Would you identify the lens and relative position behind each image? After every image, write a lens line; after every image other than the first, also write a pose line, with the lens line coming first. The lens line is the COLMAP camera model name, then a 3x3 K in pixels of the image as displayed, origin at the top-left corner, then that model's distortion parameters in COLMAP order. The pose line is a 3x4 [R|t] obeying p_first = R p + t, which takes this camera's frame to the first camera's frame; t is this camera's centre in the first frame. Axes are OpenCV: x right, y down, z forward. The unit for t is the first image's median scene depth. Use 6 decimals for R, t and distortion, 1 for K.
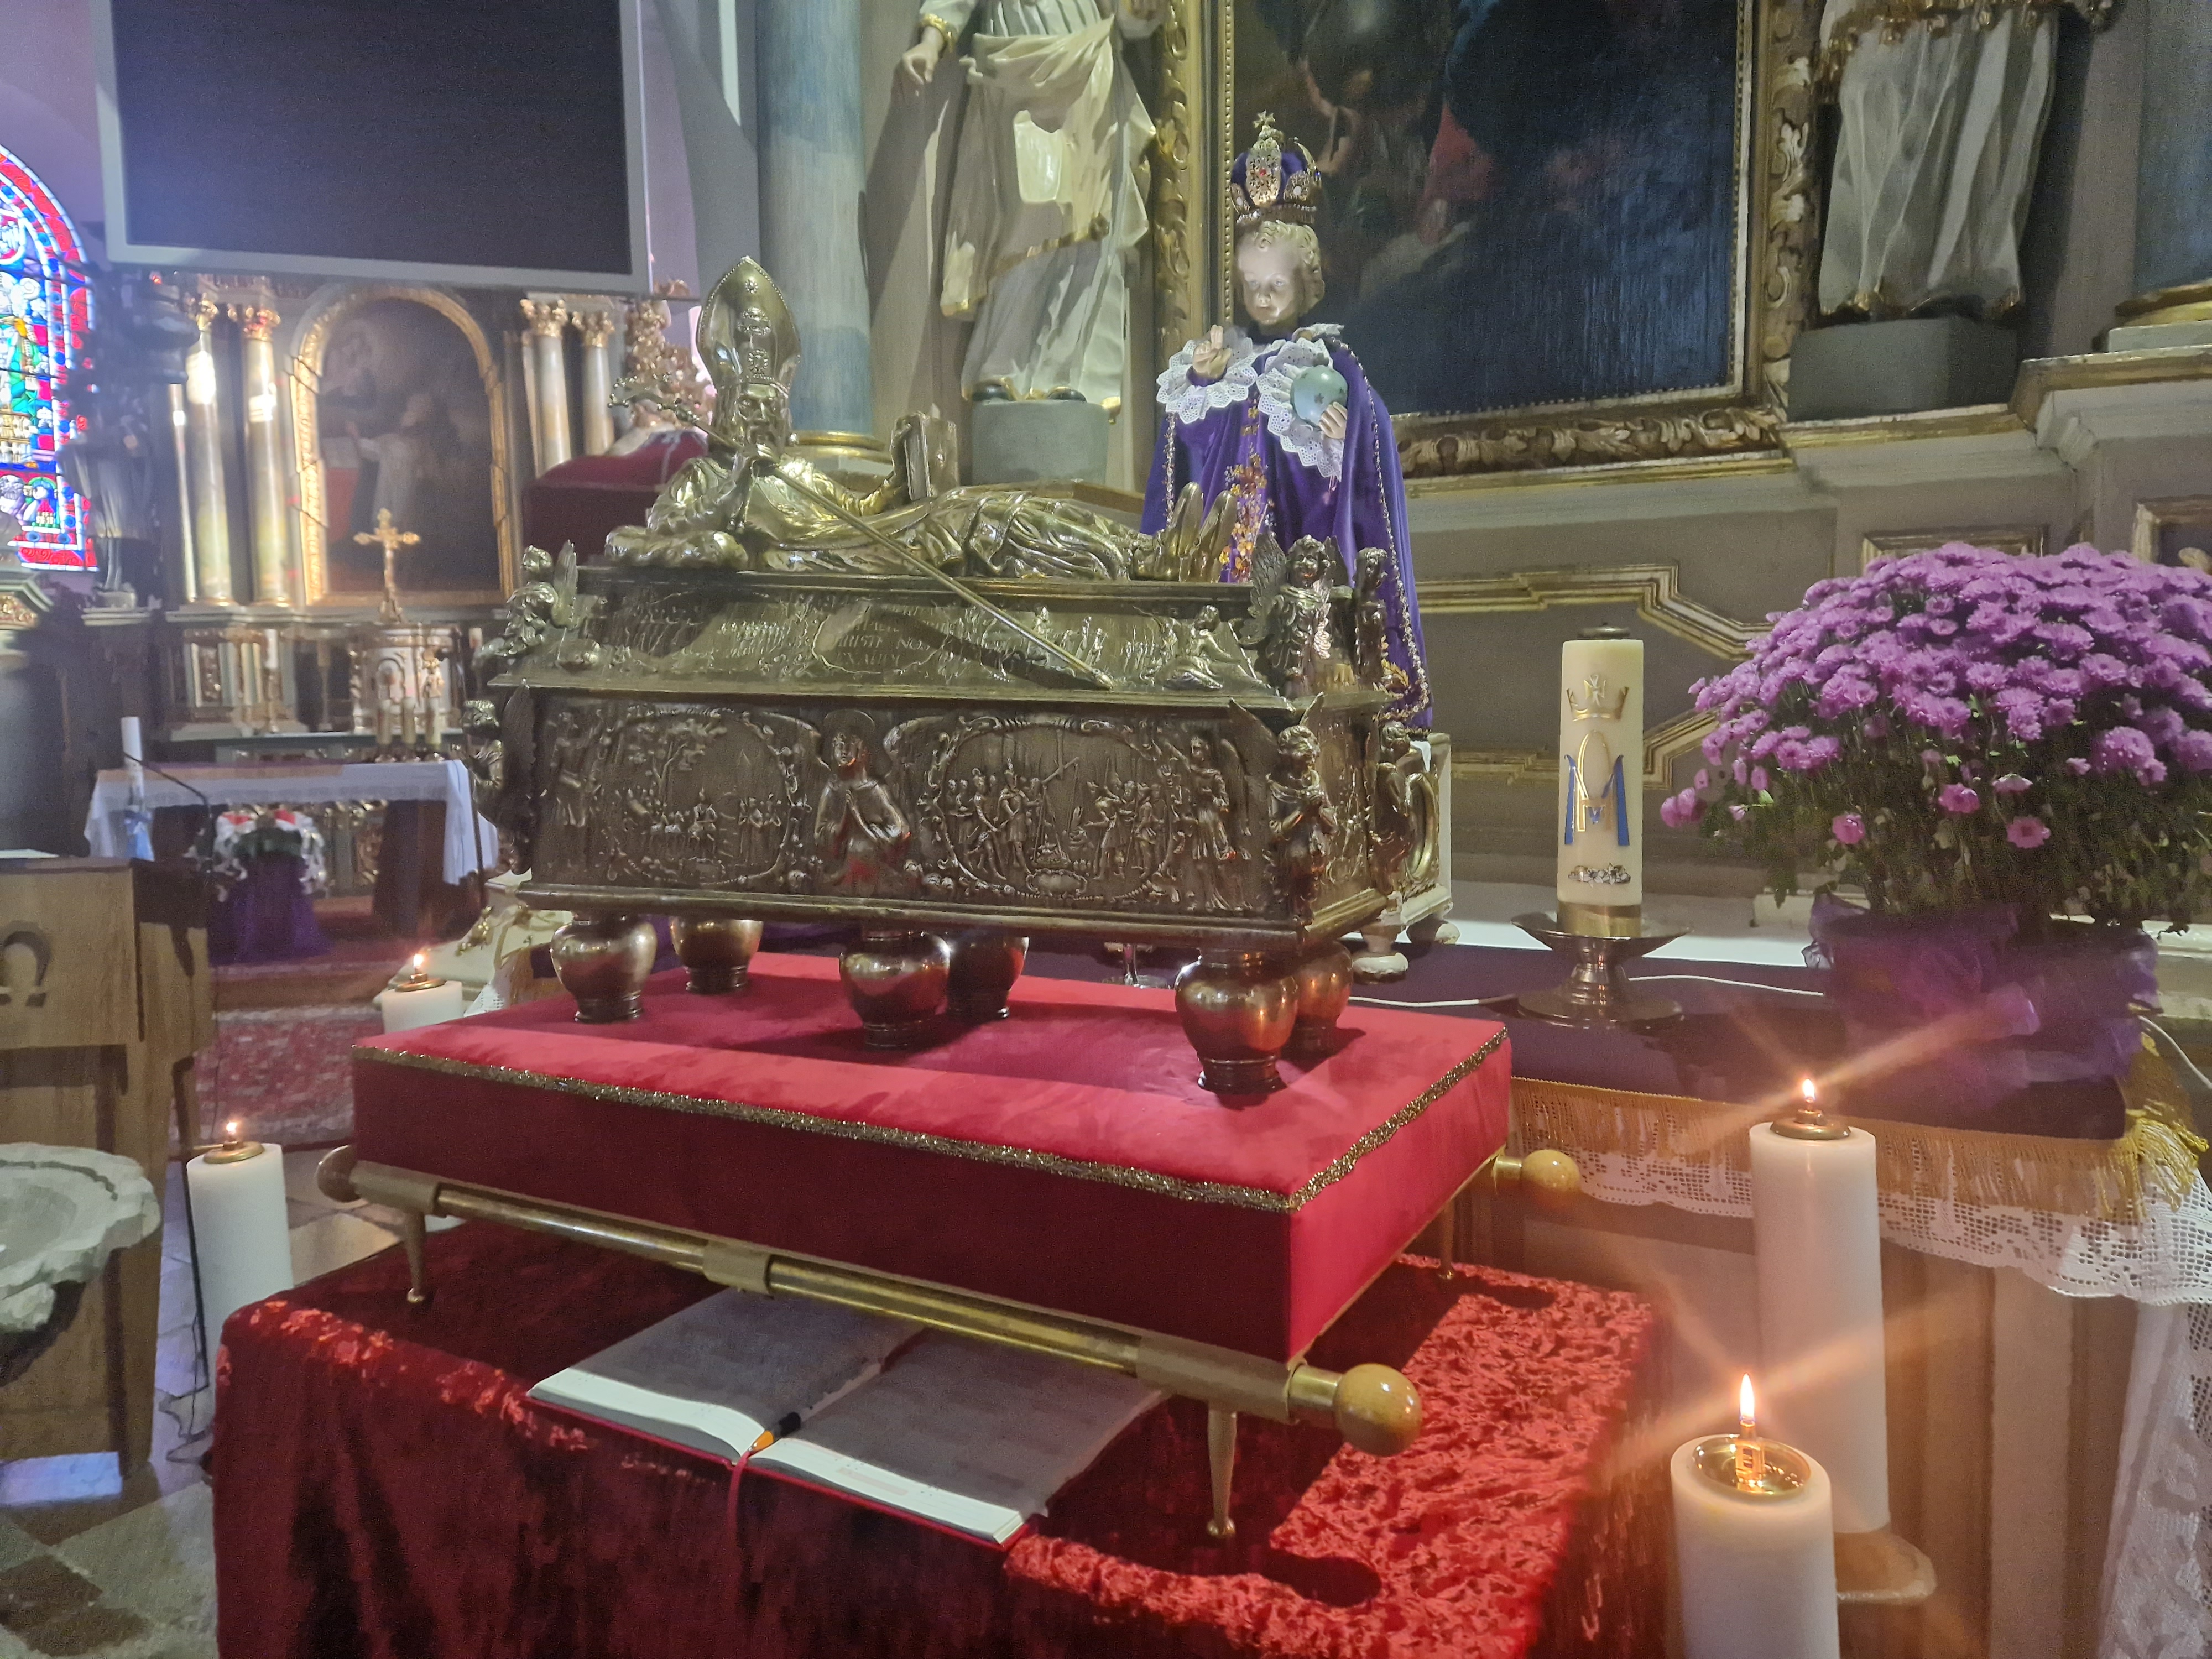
lens RADIAL K [[1511.5, 0, 1106.0], [0, 1511.5, 829.5], [0, 0, 1]] dist [-0.000105, -0.000393]
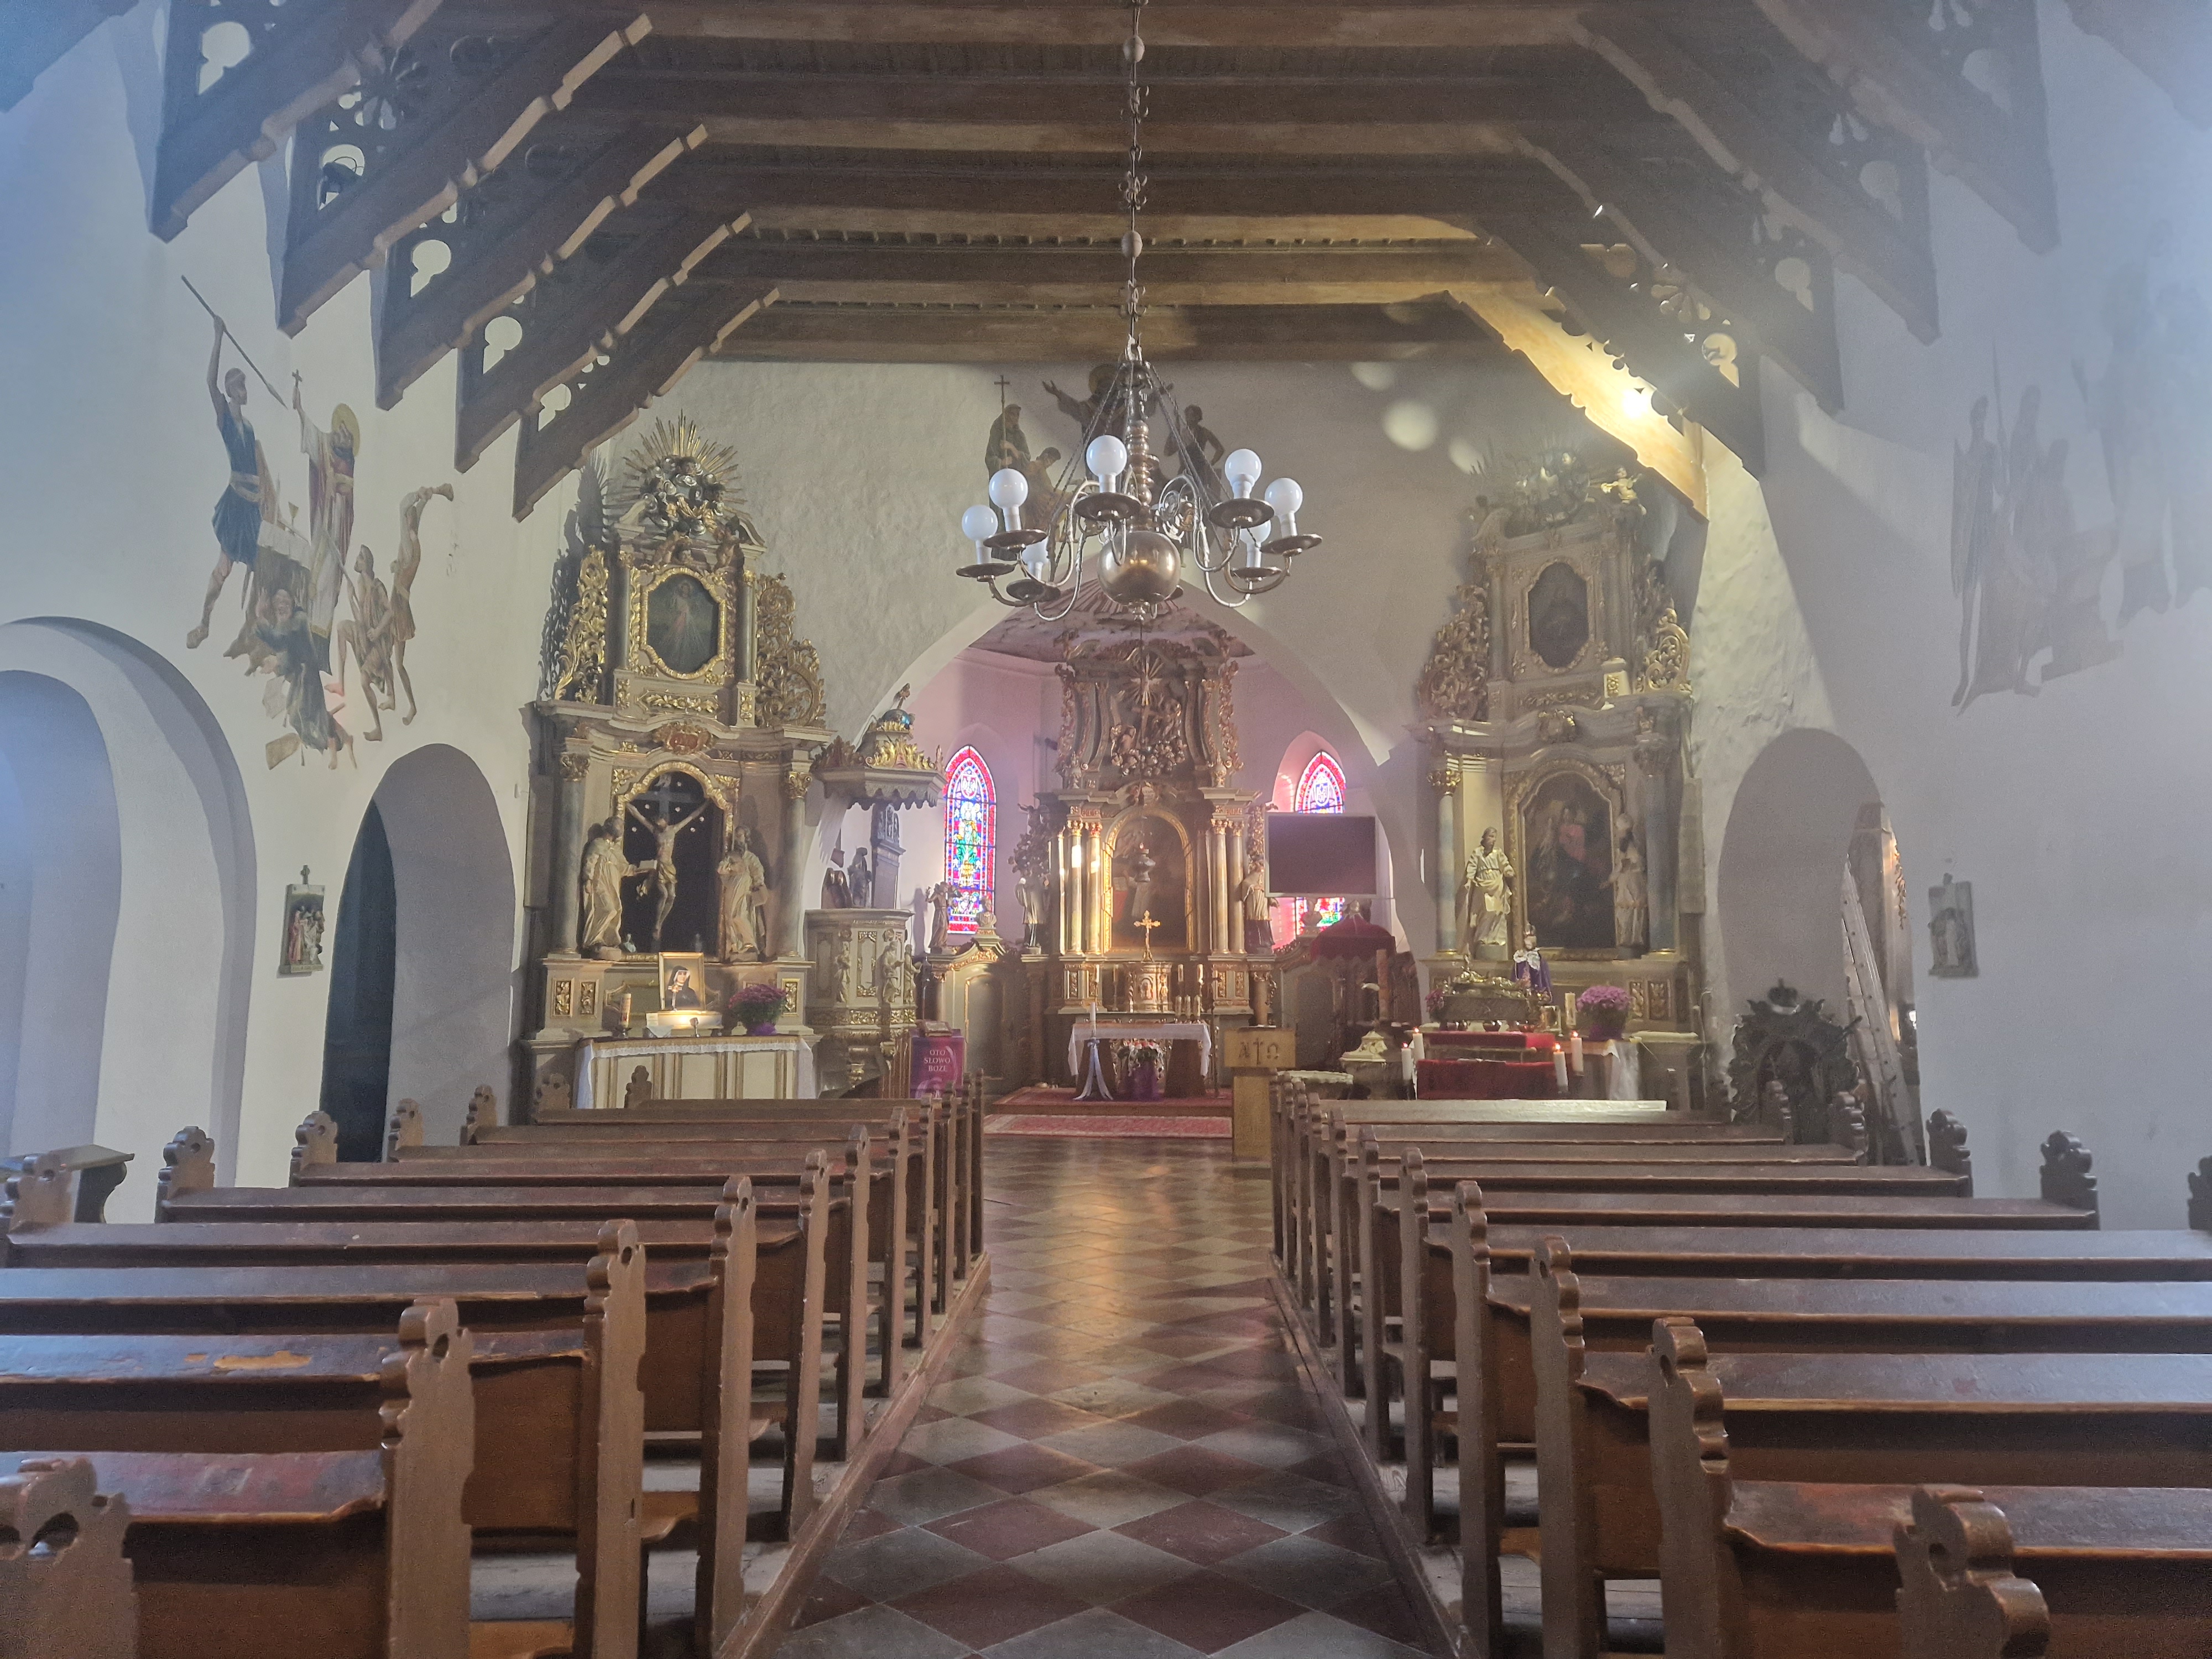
lens RADIAL K [[1330.7, 0, 1106.0], [0, 1330.7, 829.5], [0, 0, 1]] dist [0.001617, 0.000107]
pose [[0.966867, -0.011802, -0.255007, -0.034786], [-0.043514, 0.976692, -0.210187, 0.084939], [0.251543, 0.214319, 0.943818, -0.890485]]
